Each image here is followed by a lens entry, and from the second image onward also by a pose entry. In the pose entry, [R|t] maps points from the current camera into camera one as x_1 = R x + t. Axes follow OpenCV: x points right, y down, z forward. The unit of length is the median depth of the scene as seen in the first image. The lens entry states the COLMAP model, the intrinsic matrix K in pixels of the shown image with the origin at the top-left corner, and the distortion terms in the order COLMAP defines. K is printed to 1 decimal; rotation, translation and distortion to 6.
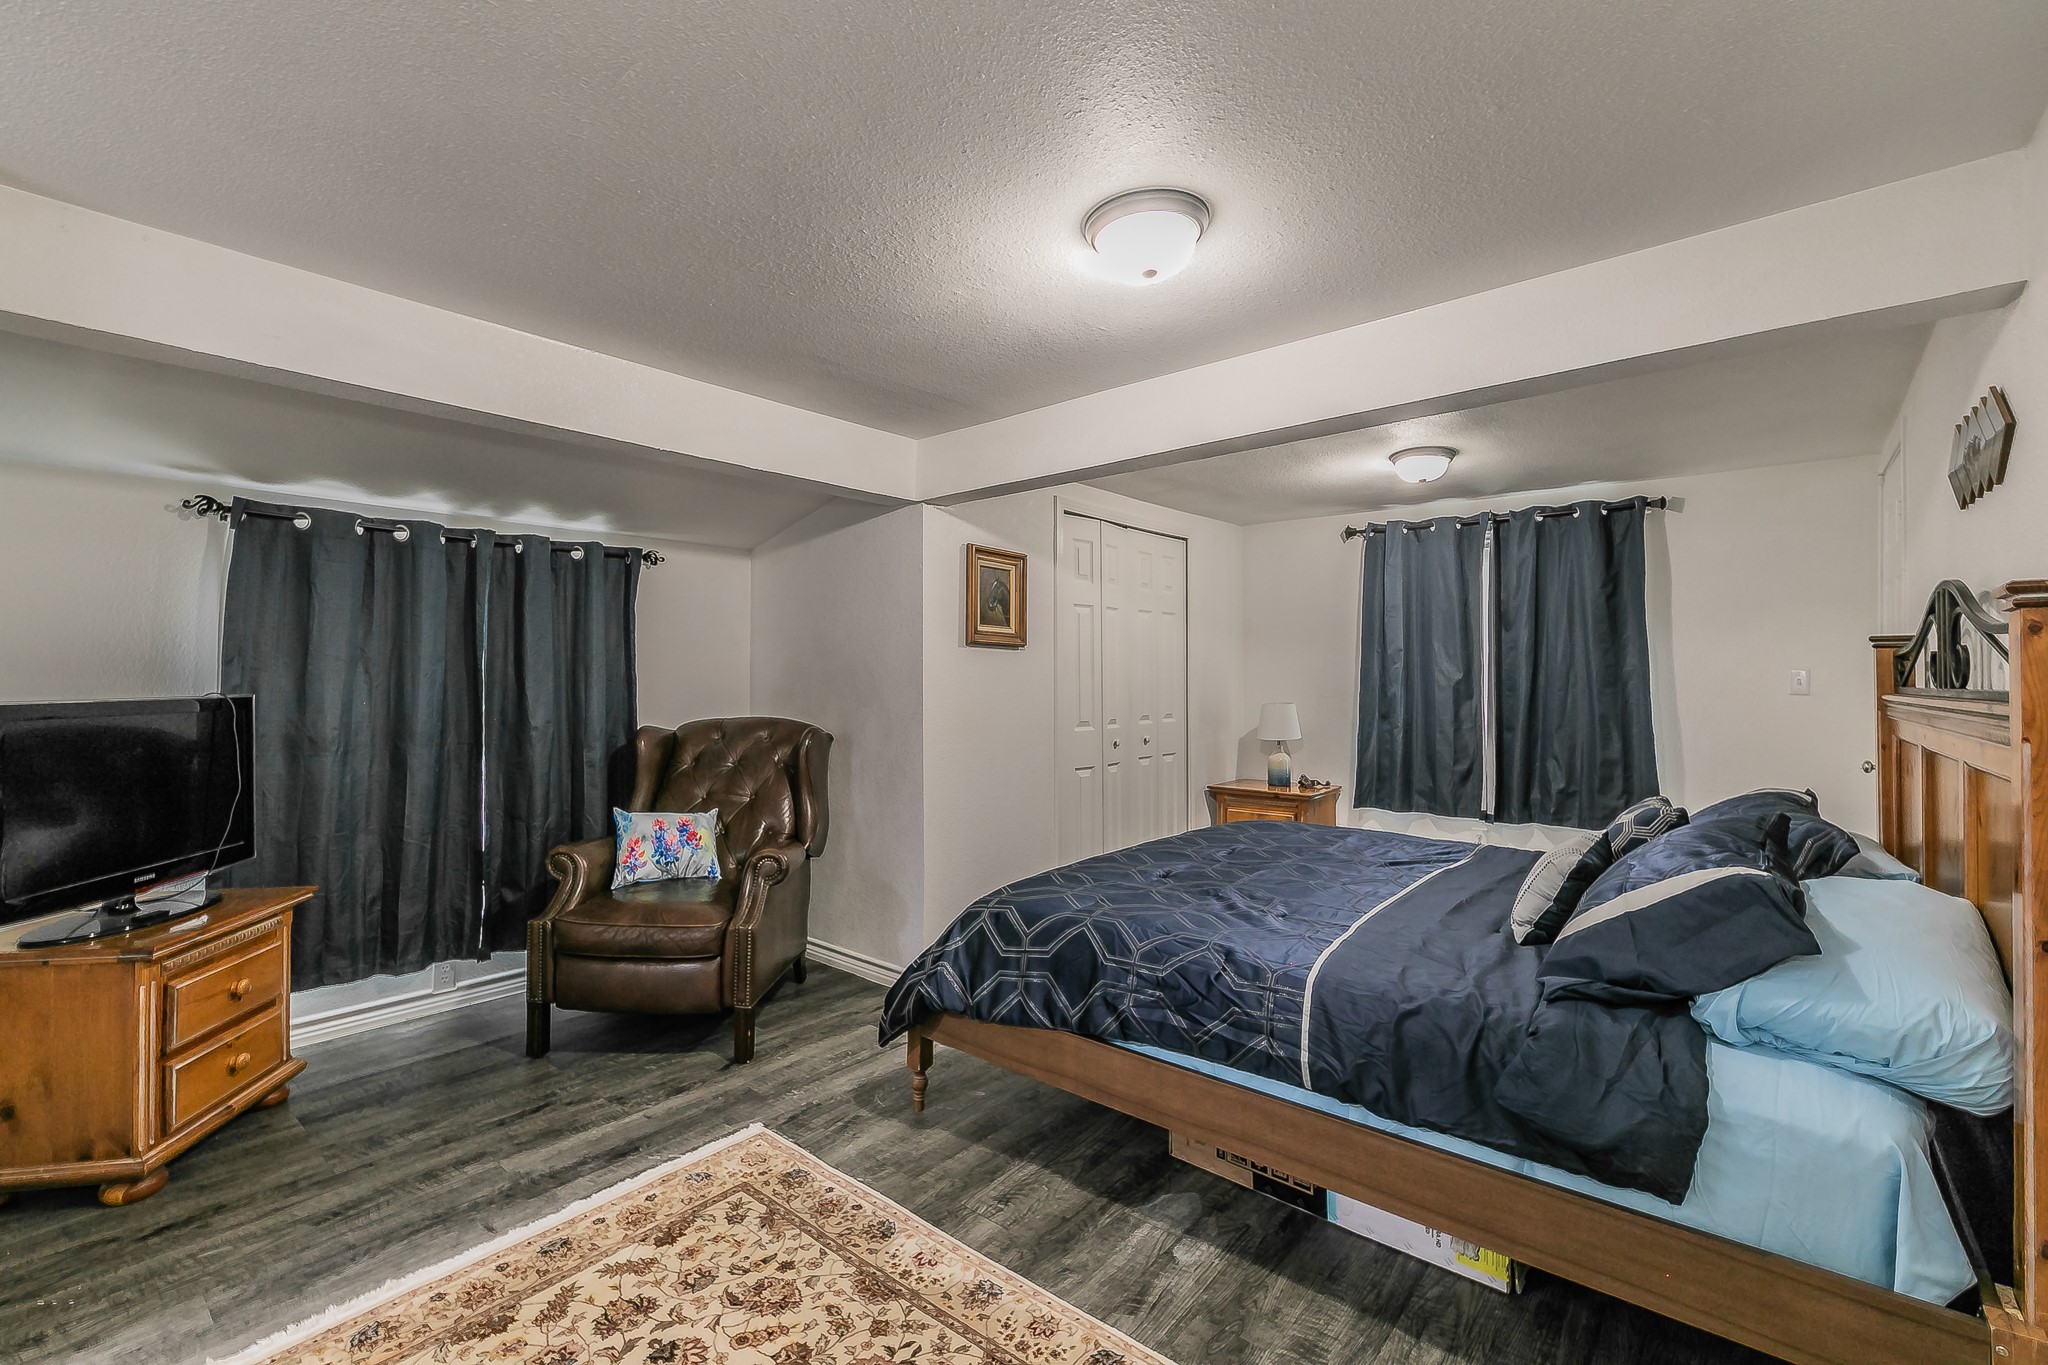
lens RADIAL K [[891.2, 0, 1020.3], [0, 891.2, 678.8], [0, 0, 1]] dist [-0.000724, 0.002698]
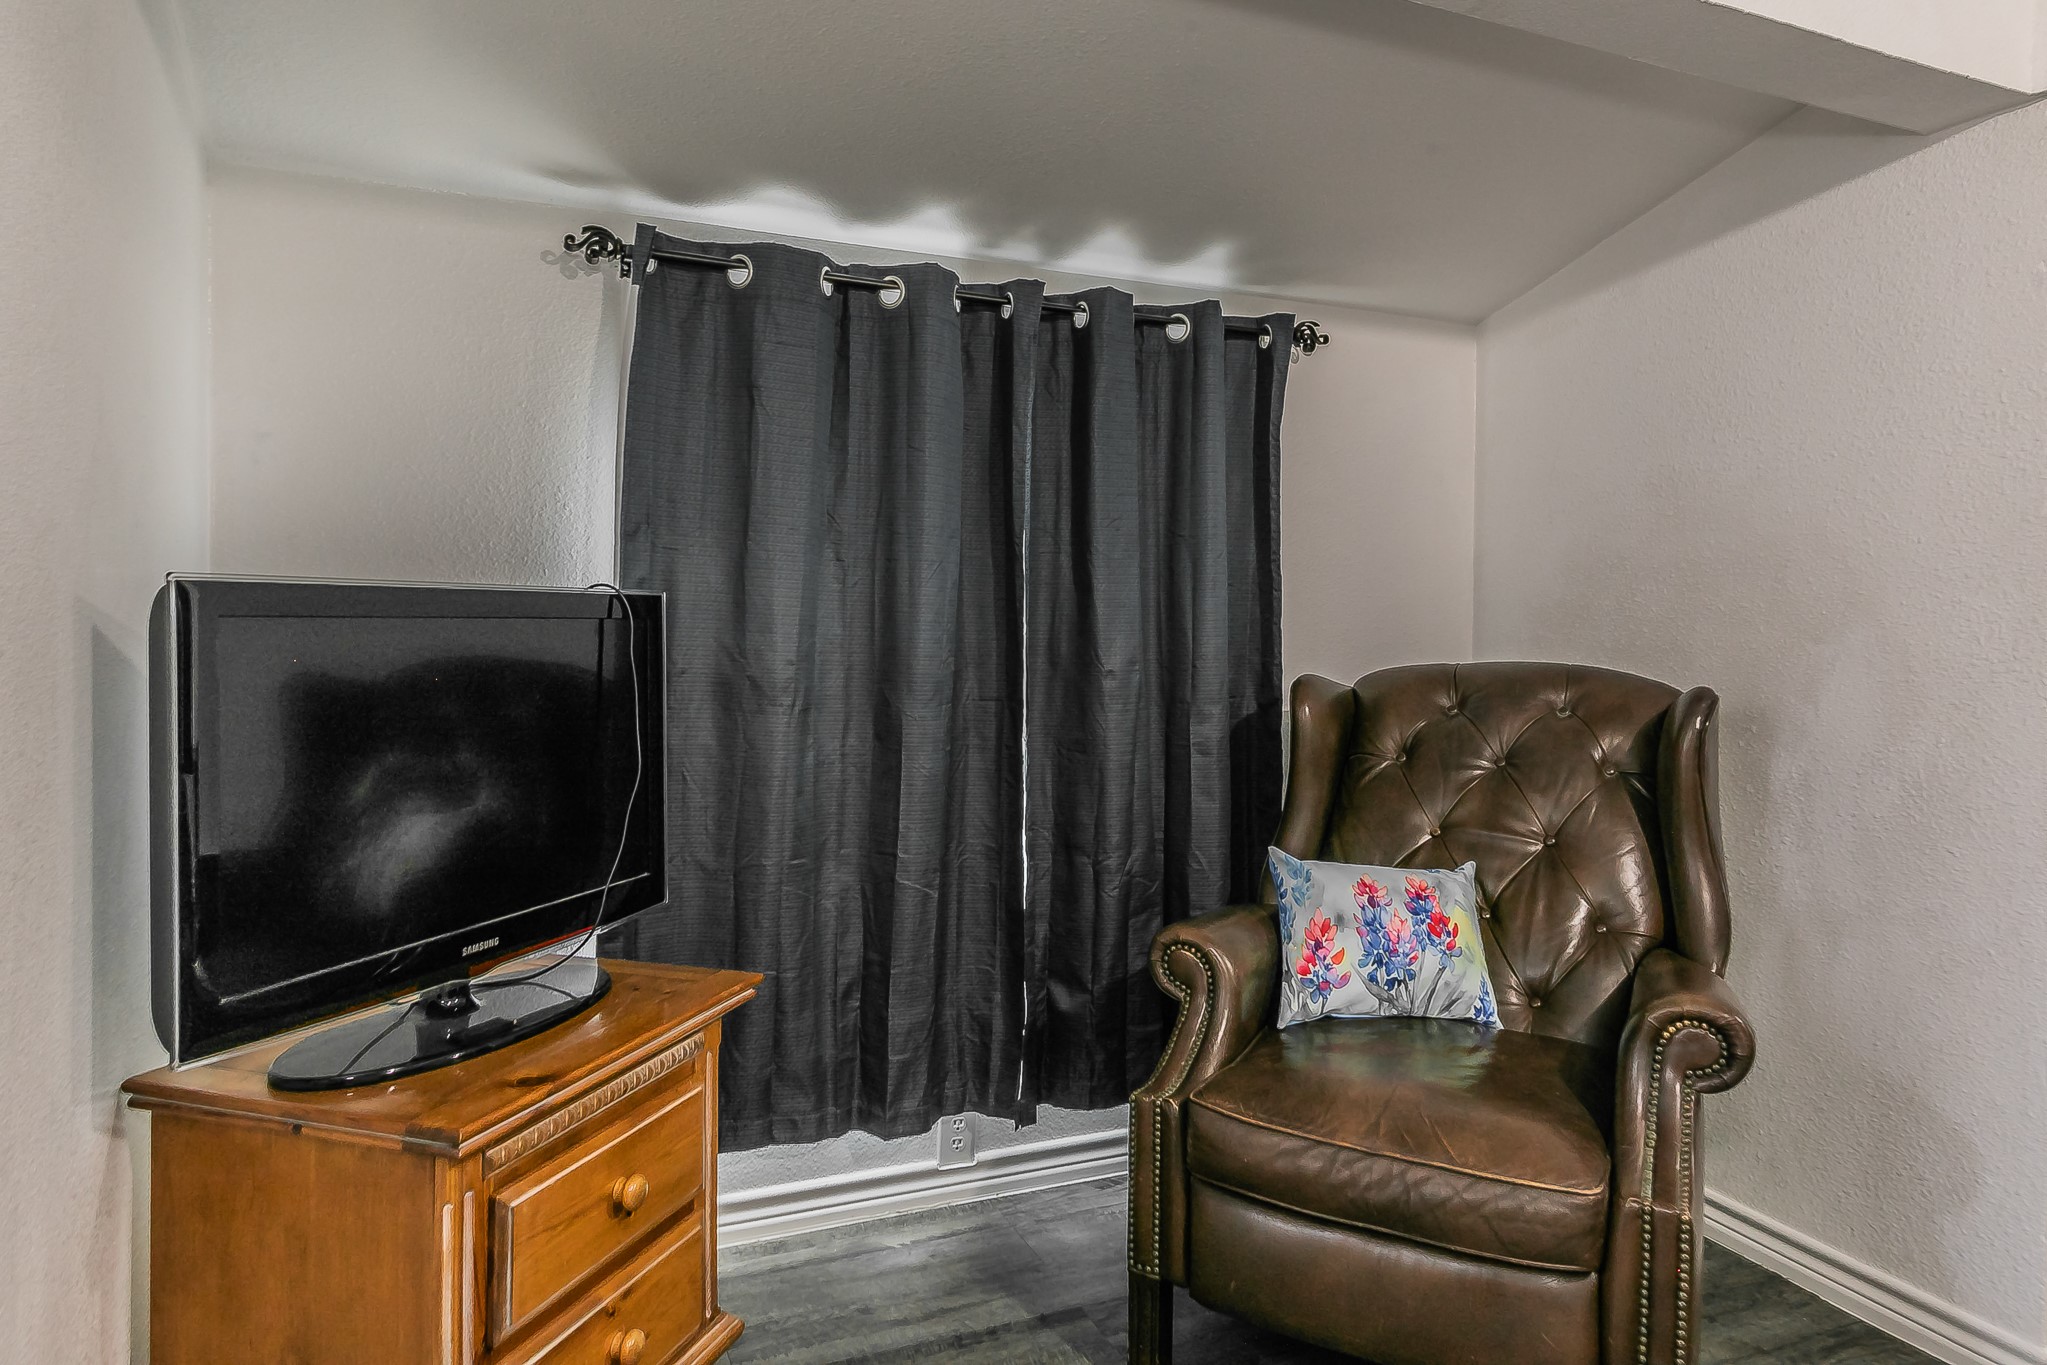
lens RADIAL K [[1239.4, 0, 1017.1], [0, 1239.4, 664.5], [0, 0, 1]] dist [0.017923, 0.001492]
pose [[0.887444, 0.016025, -0.460636, -0.291997], [-0.003185, 0.999585, 0.028638, 0.032984], [0.460904, -0.023948, 0.887127, 0.385490]]
